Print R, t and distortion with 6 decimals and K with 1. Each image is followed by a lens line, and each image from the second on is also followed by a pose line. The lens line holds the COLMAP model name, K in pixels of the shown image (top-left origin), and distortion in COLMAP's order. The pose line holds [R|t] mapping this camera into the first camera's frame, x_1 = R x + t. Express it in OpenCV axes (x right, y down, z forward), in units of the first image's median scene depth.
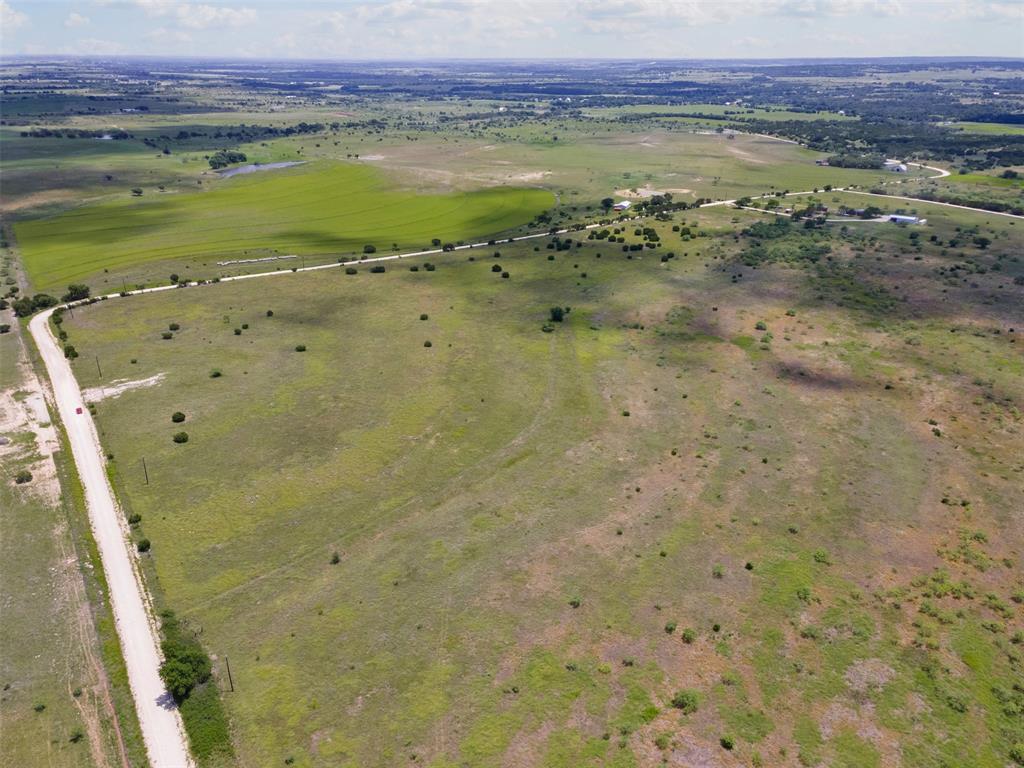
lens RADIAL K [[749.6, 0, 514.9], [0, 749.6, 387.3], [0, 0, 1]] dist [0.014075, 0.051212]
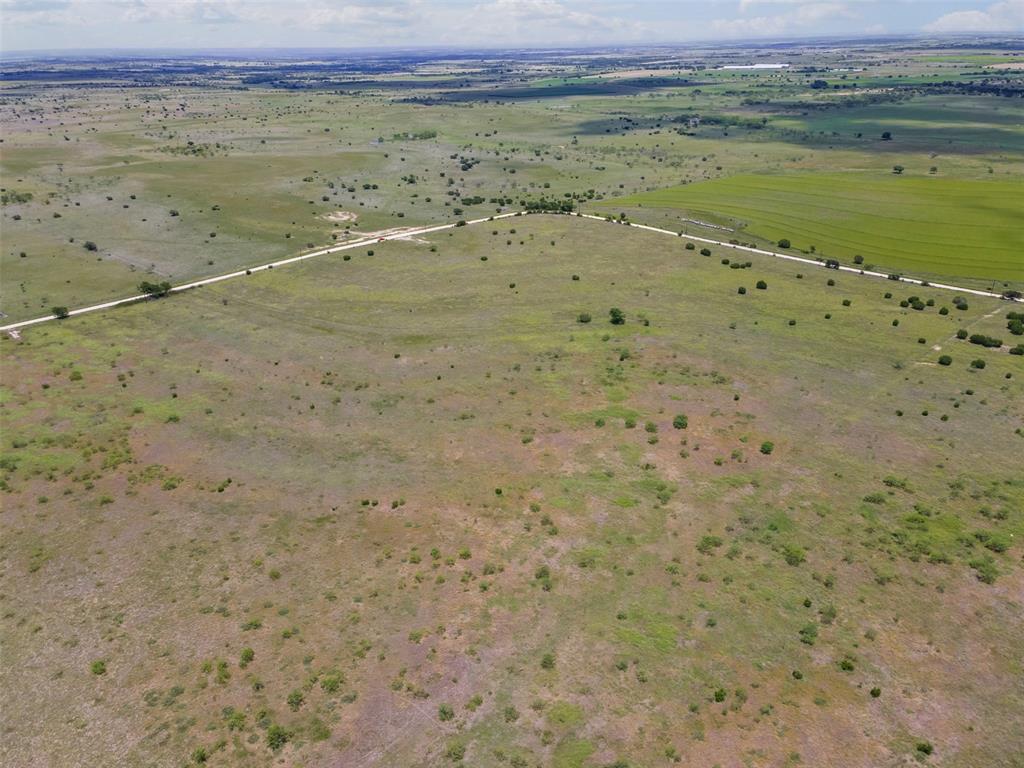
lens RADIAL K [[749.6, 0, 514.9], [0, 749.6, 387.3], [0, 0, 1]] dist [0.014075, 0.051212]
pose [[0.140372, 0.411292, -0.900630, 1.247609], [-0.382710, 0.861473, 0.333761, -0.384131], [0.913142, 0.297829, 0.278333, 0.849811]]
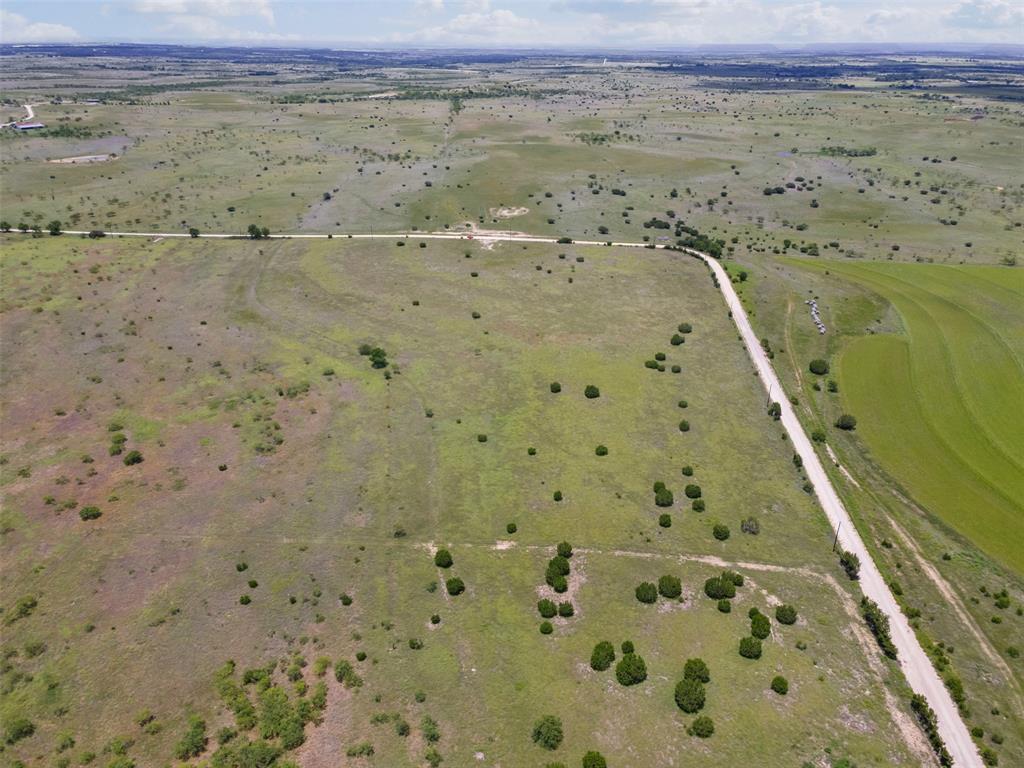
lens RADIAL K [[751.9, 0, 520.3], [0, 751.9, 381.4], [0, 0, 1]] dist [0.024218, 0.029456]
pose [[-0.645566, 0.308659, -0.698552, 0.730996], [-0.318041, 0.722944, 0.613354, -0.858776], [0.694331, 0.618128, -0.368542, 1.908018]]
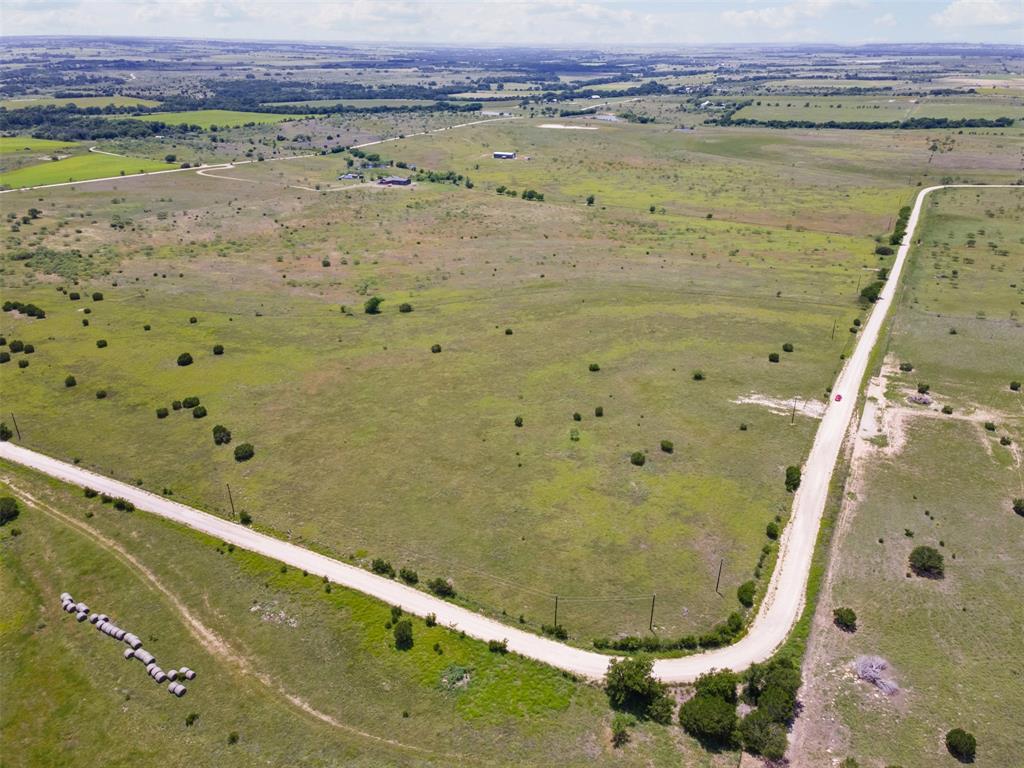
lens RADIAL K [[758.1, 0, 515.5], [0, 758.1, 385.0], [0, 0, 1]] dist [0.001257, 0.076063]
pose [[-0.460494, -0.373420, 0.805297, -1.124791], [0.353295, 0.755157, 0.552196, -0.653963], [-0.814326, 0.538791, -0.215818, 1.480560]]
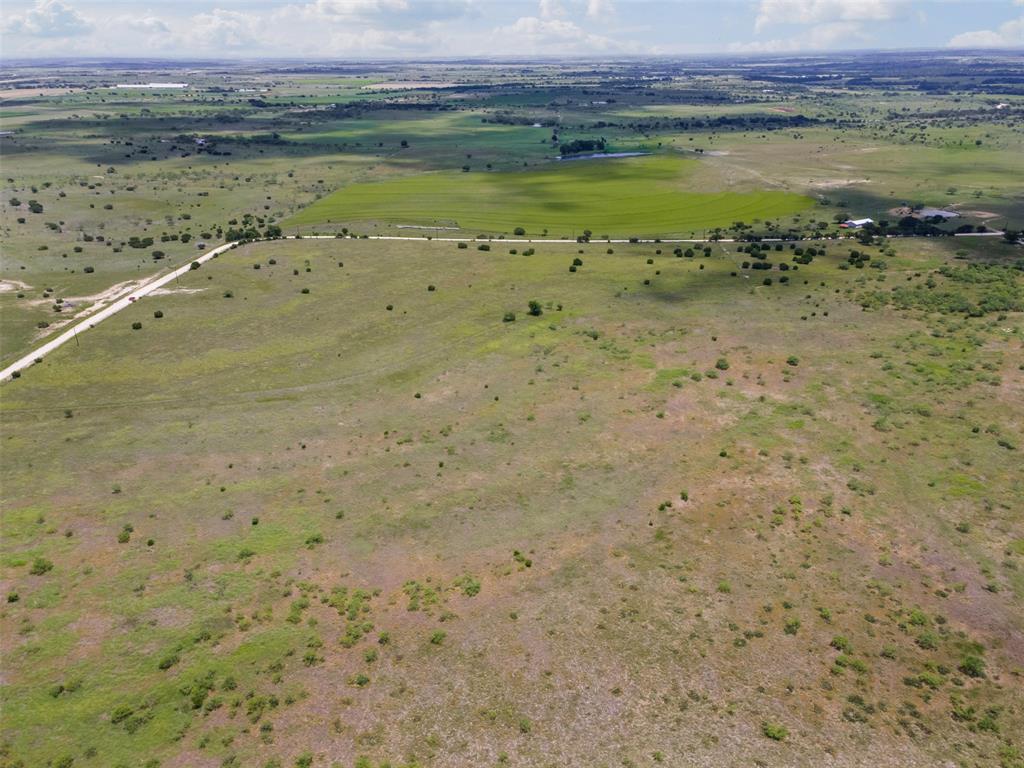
lens RADIAL K [[757.4, 0, 512.0], [0, 757.4, 384.0], [0, 0, 1]] dist [0.026349, 0.031568]
pose [[0.789295, 0.236825, -0.566504, 0.838532], [-0.237160, 0.968610, 0.074496, -0.089201], [0.566364, 0.075553, 0.820685, 0.206413]]
